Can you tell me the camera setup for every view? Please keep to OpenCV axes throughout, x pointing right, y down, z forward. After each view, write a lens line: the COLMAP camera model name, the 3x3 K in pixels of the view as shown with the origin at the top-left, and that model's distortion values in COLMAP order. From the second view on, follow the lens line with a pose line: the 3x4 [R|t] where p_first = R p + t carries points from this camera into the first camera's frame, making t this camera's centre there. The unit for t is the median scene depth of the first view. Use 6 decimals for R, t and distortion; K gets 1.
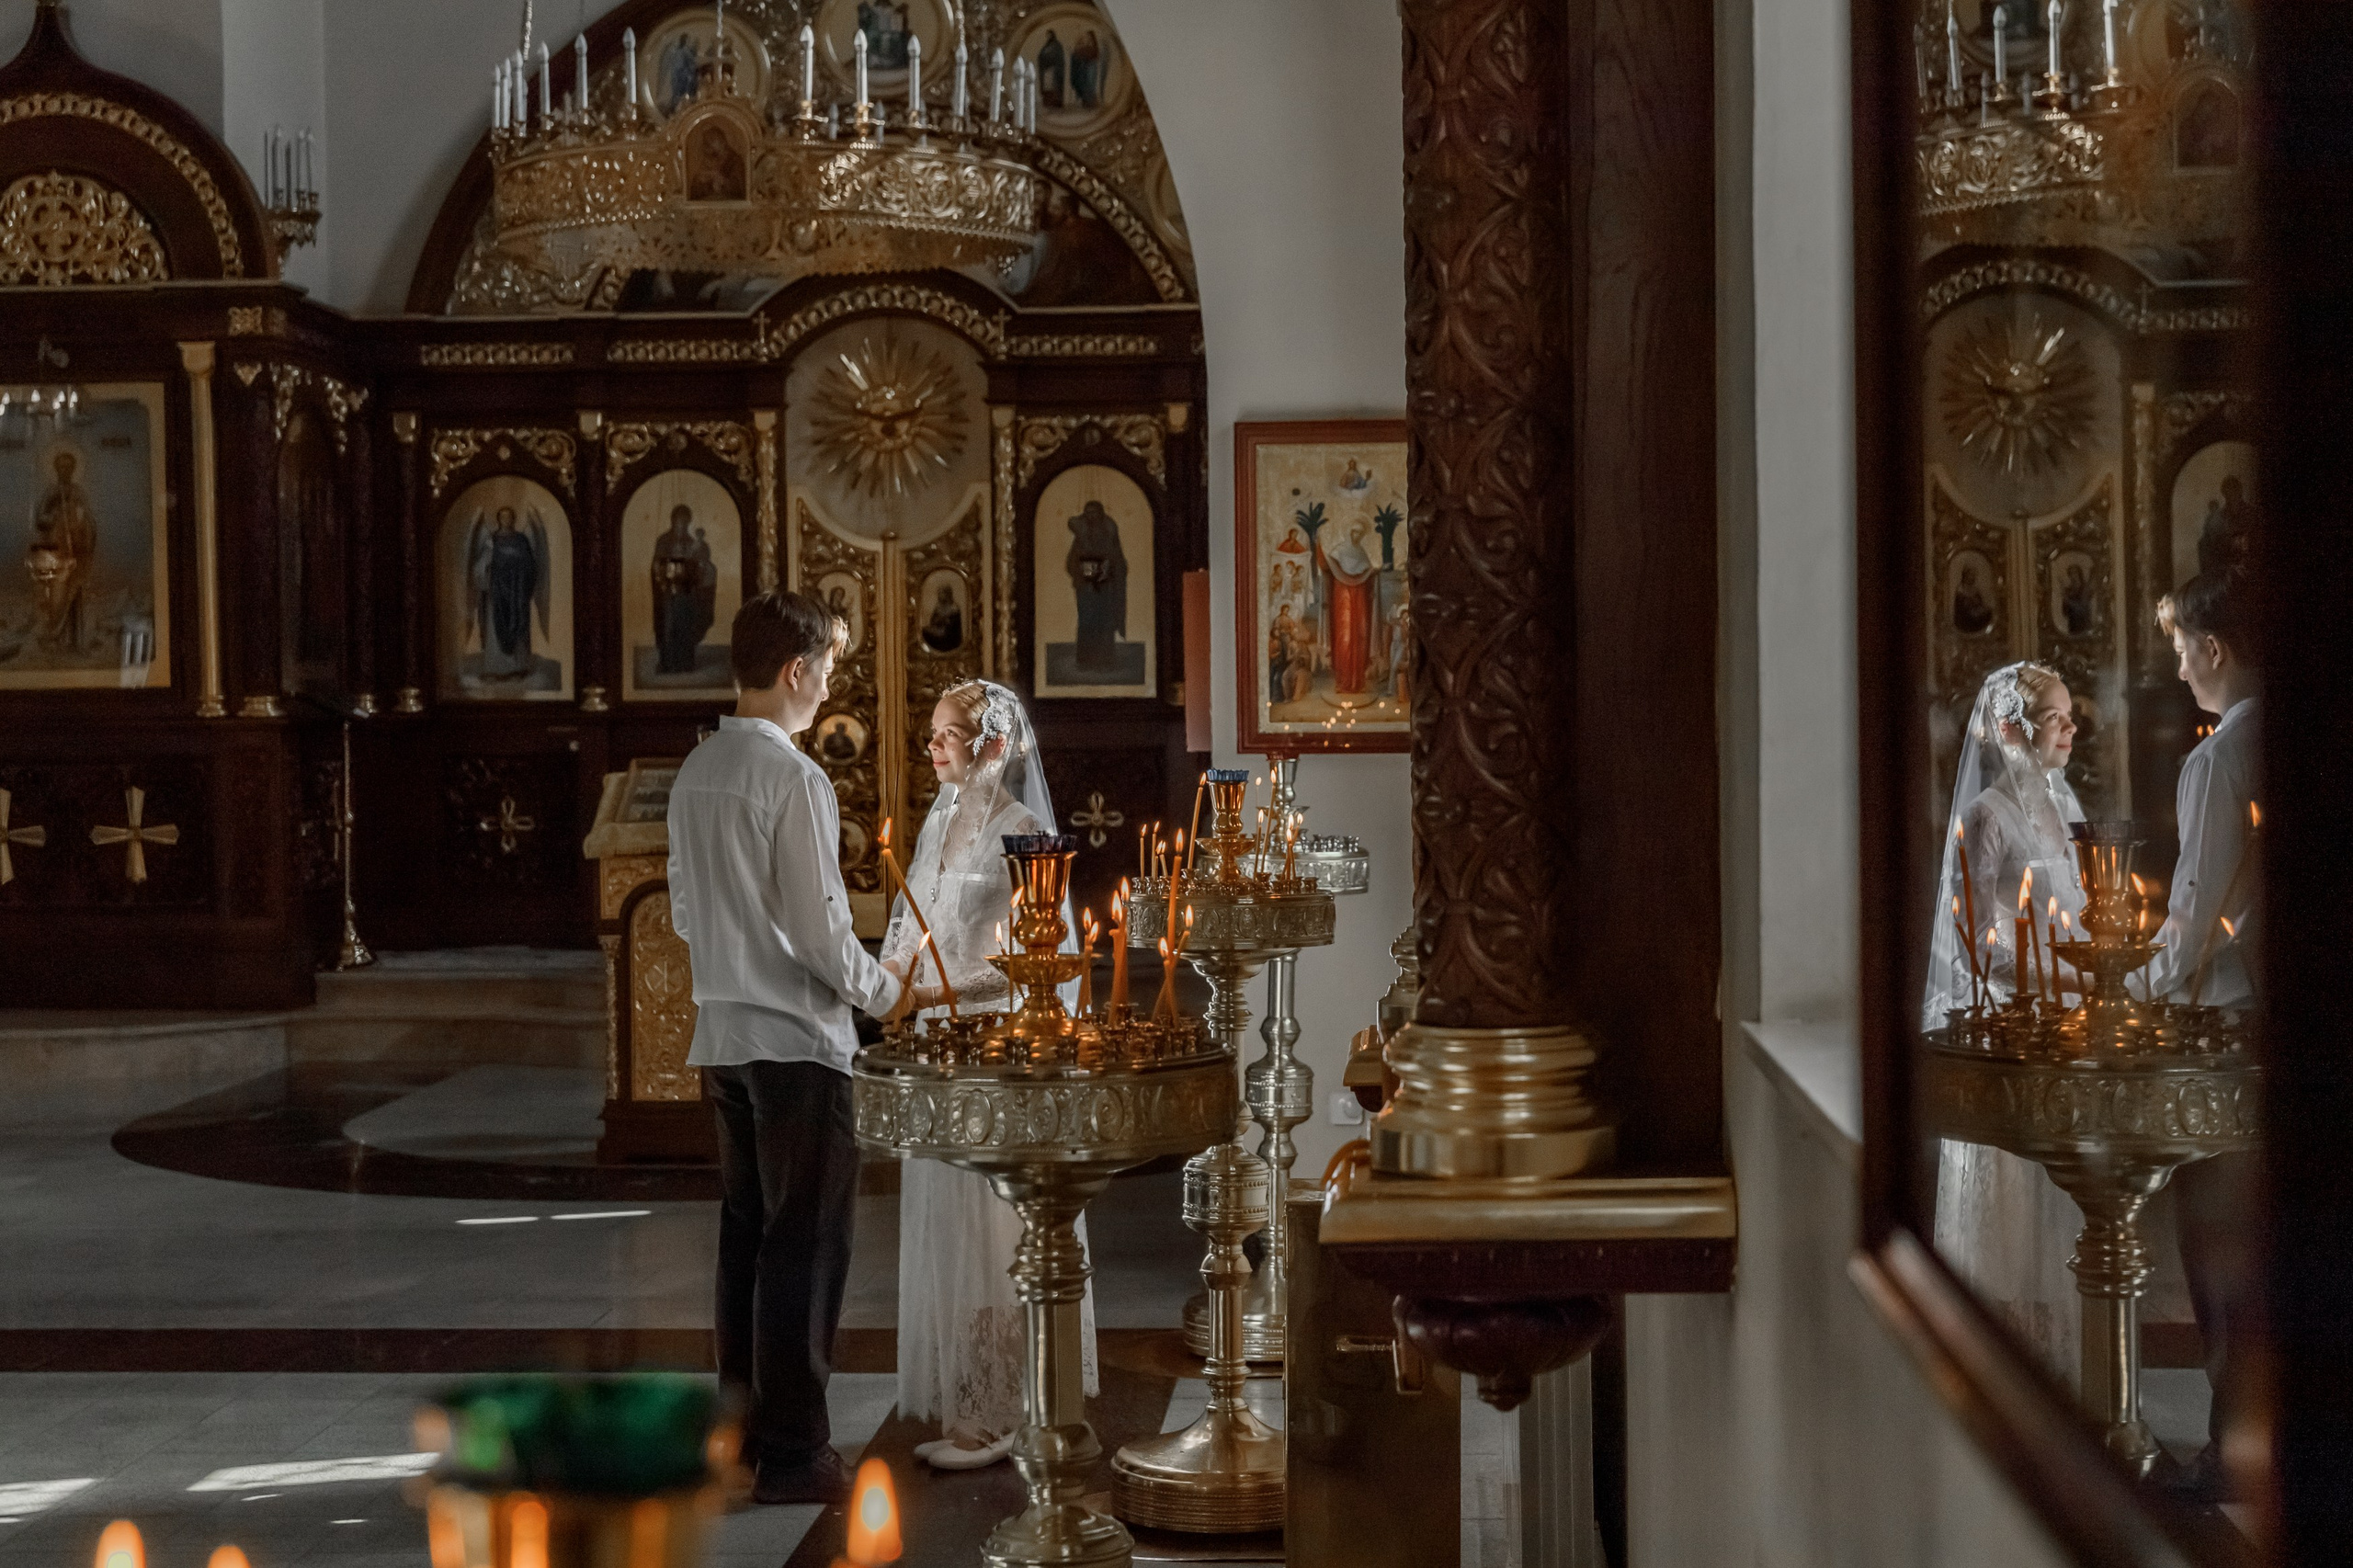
lens RADIAL K [[3873.2, 0, 1177.7], [0, 3873.2, 784.3], [0, 0, 1]] dist [0.038736, 0.011138]
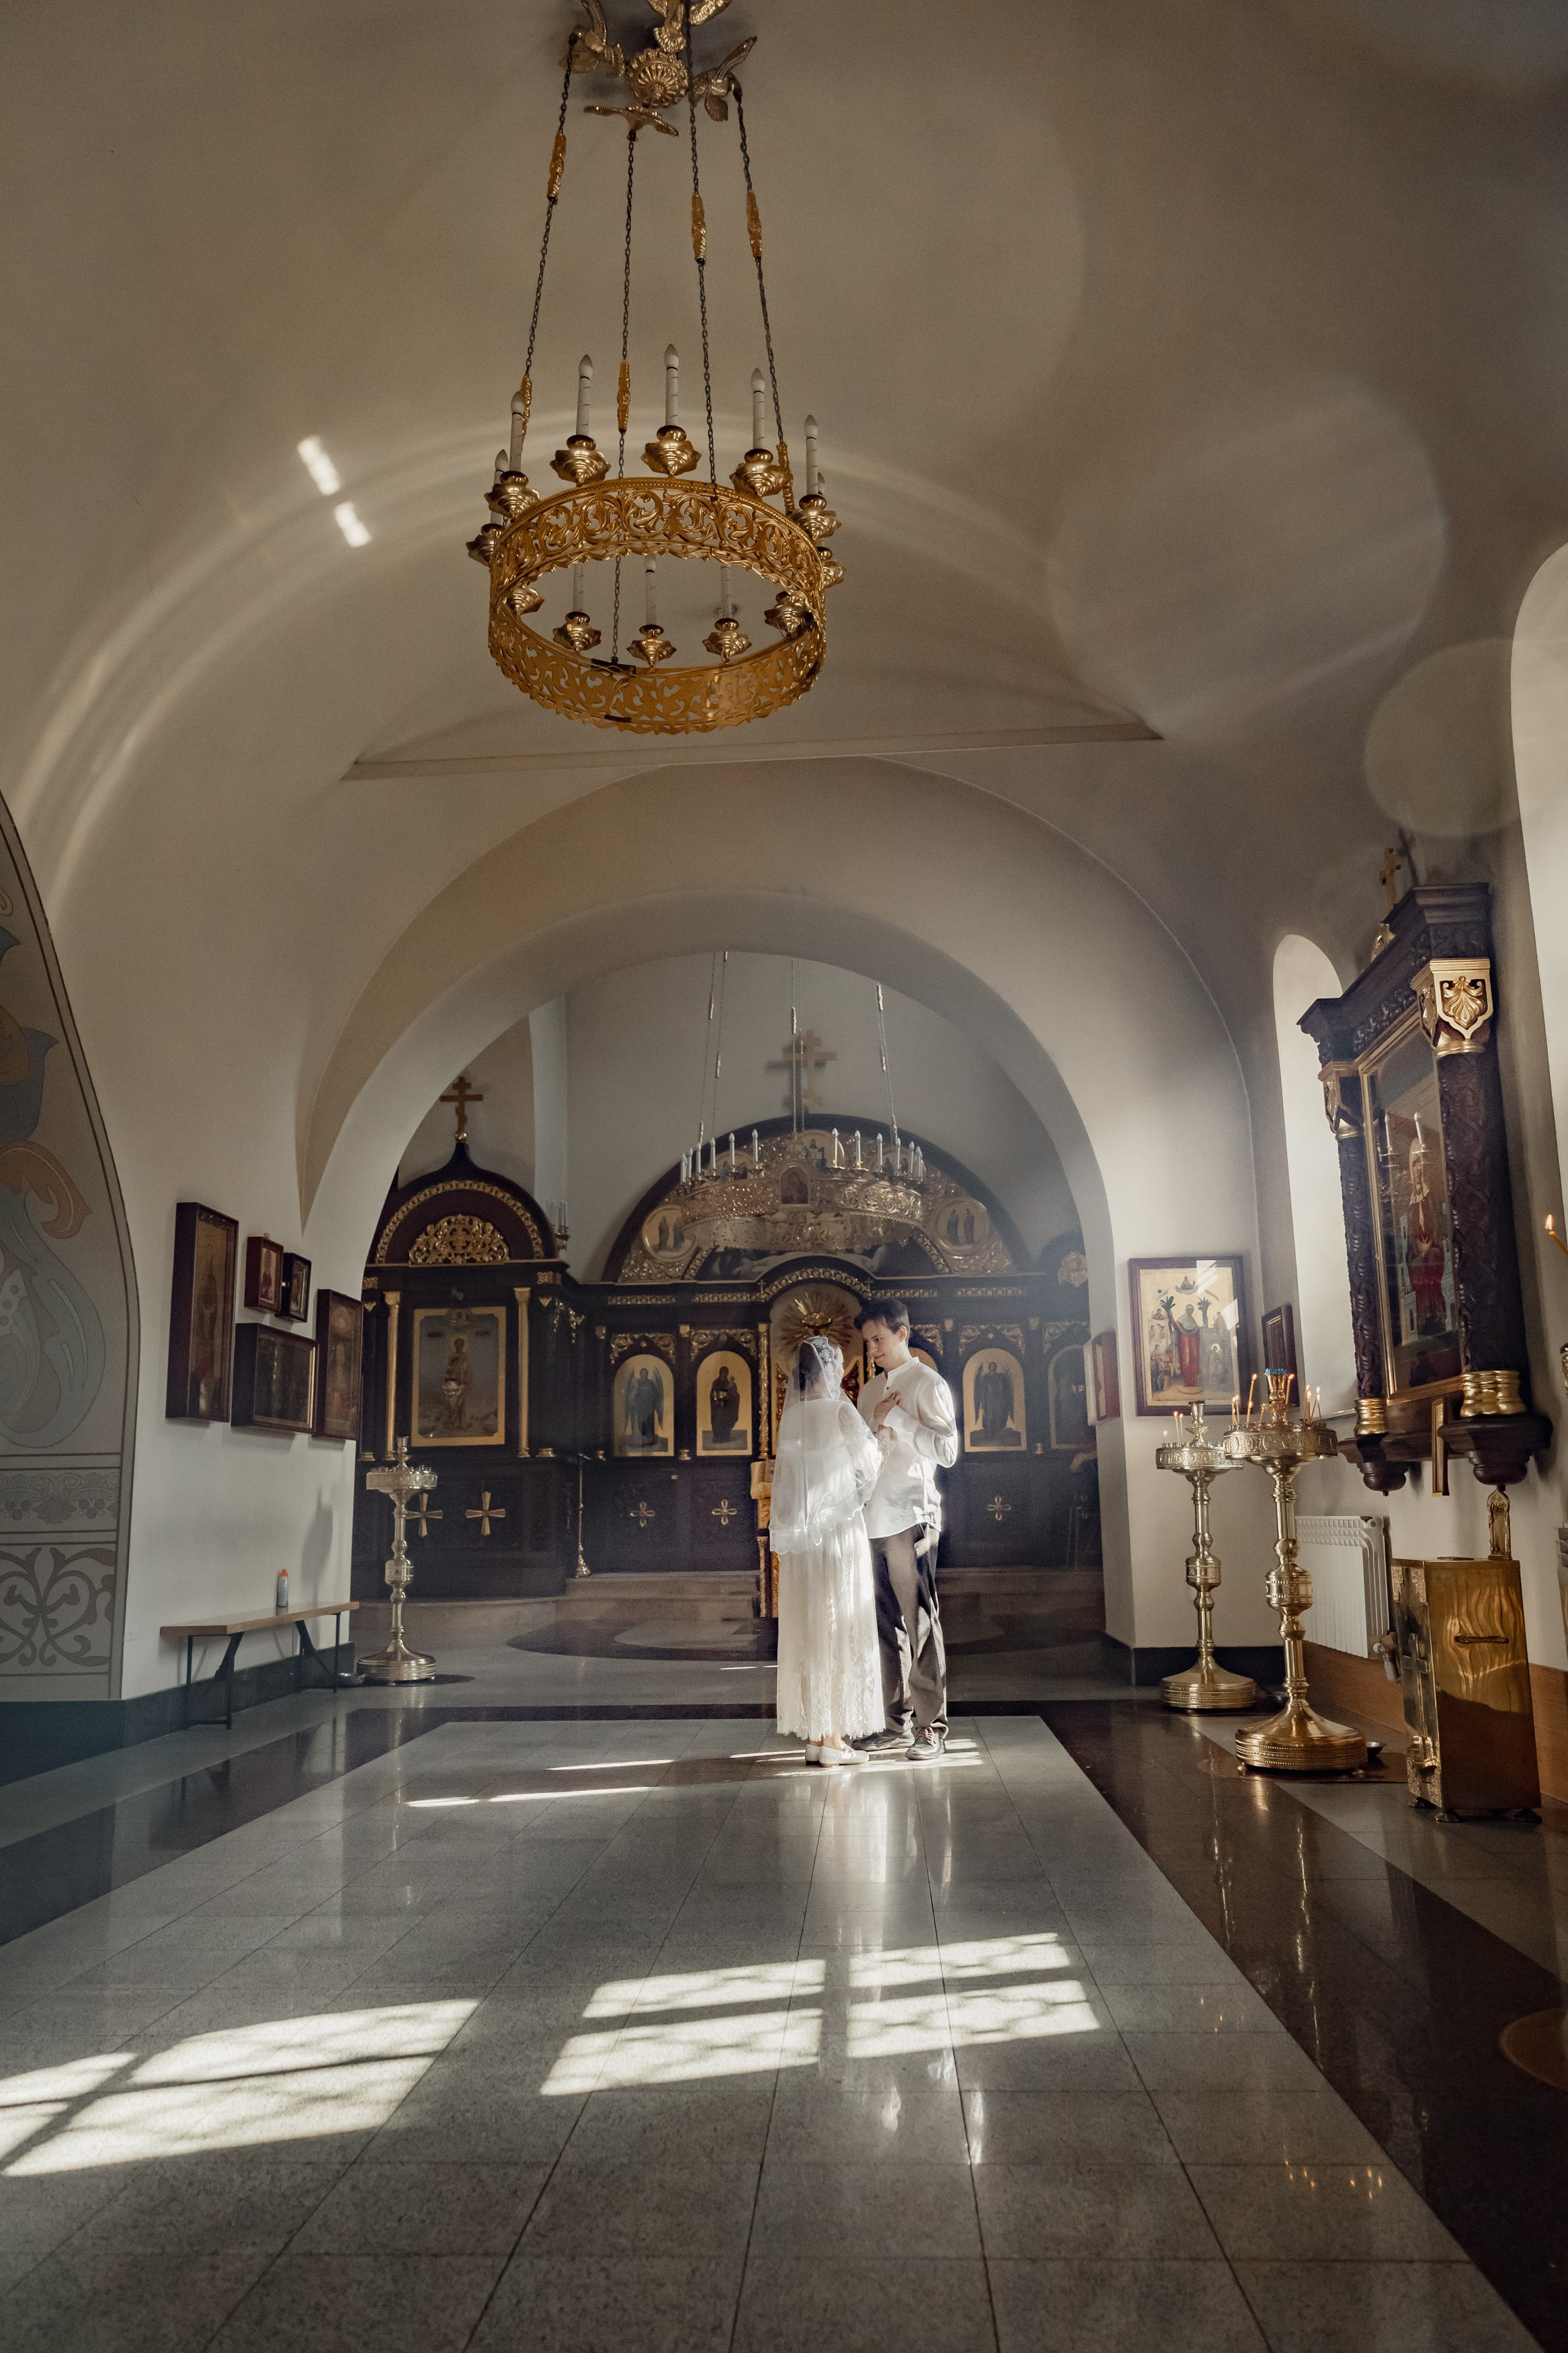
lens RADIAL K [[1632.4, 0, 795.3], [0, 1632.4, 1232.9], [0, 0, 1]] dist [0.008337, -0.004969]
pose [[0.999884, -0.004496, 0.014577, -0.108401], [0.007279, 0.980392, -0.196922, 0.040144], [-0.013405, 0.197005, 0.980311, 0.074525]]
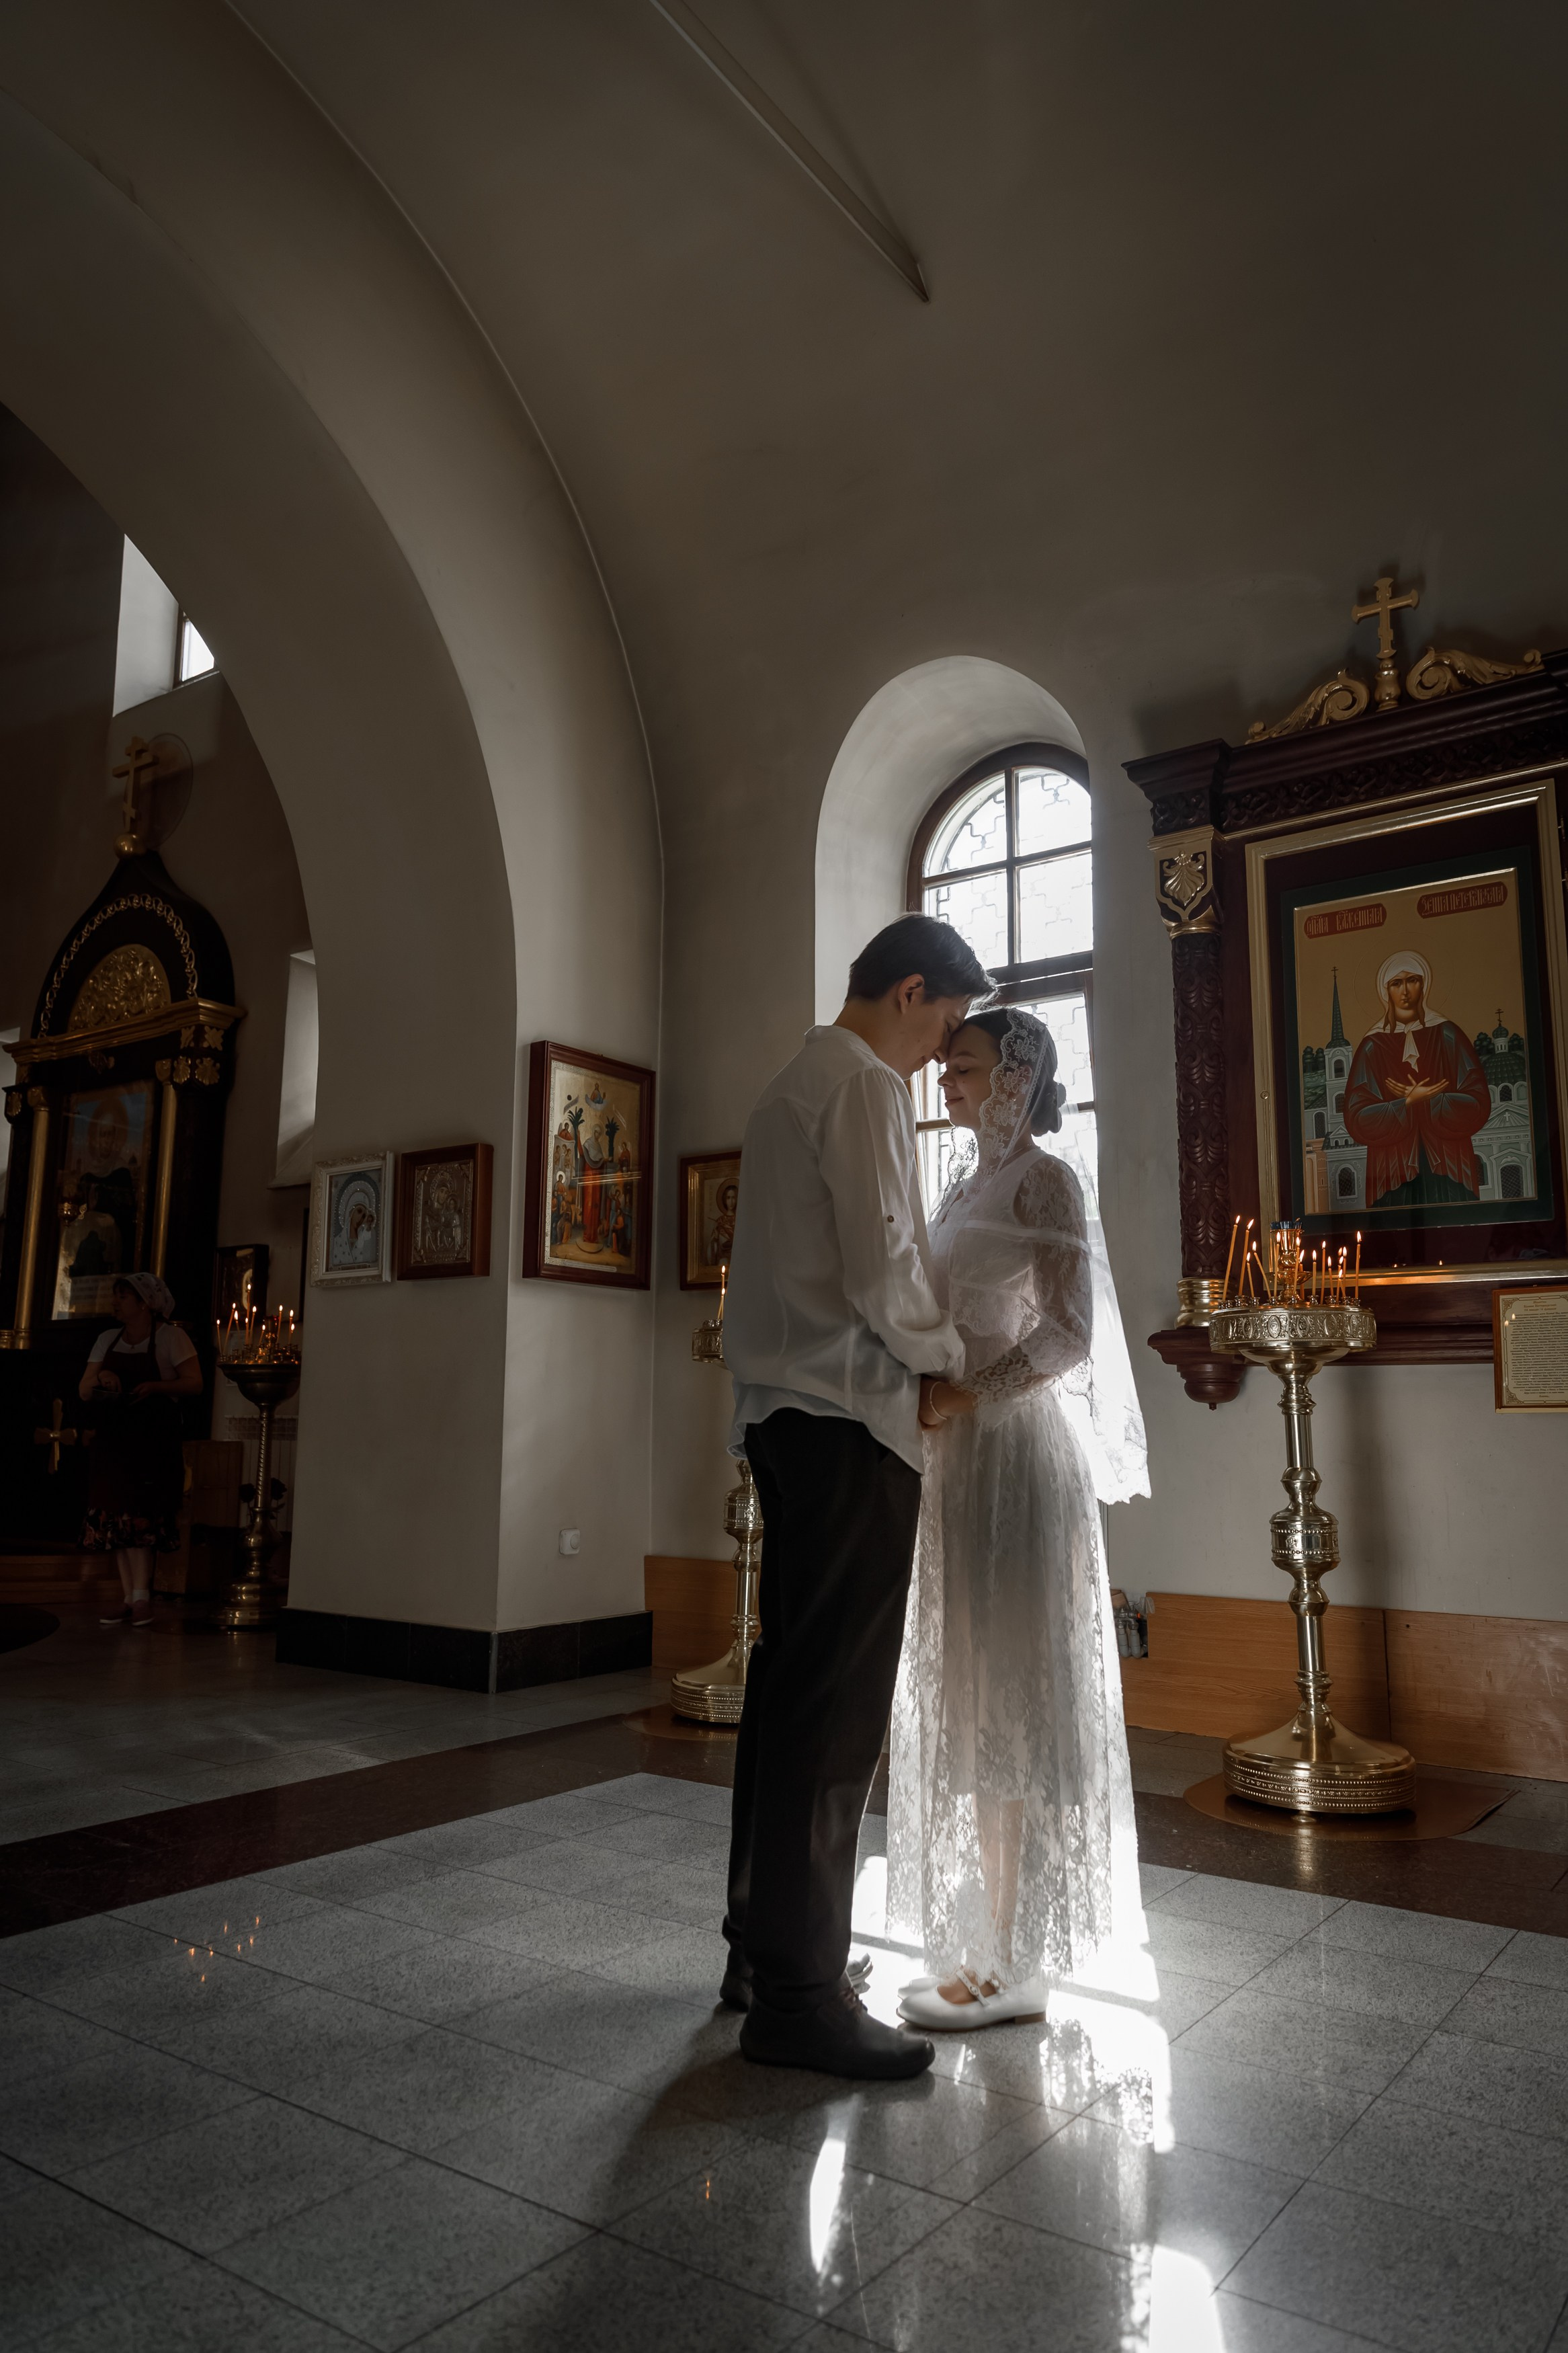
lens RADIAL K [[1593.9, 0, 773.8], [0, 1593.9, 1195.9], [0, 0, 1]] dist [0.005101, -0.000324]
pose [[0.541898, 0.127013, 0.830792, -0.246341], [0.012586, 0.987177, -0.159131, 0.032482], [-0.840350, 0.096689, 0.533351, 0.376148]]
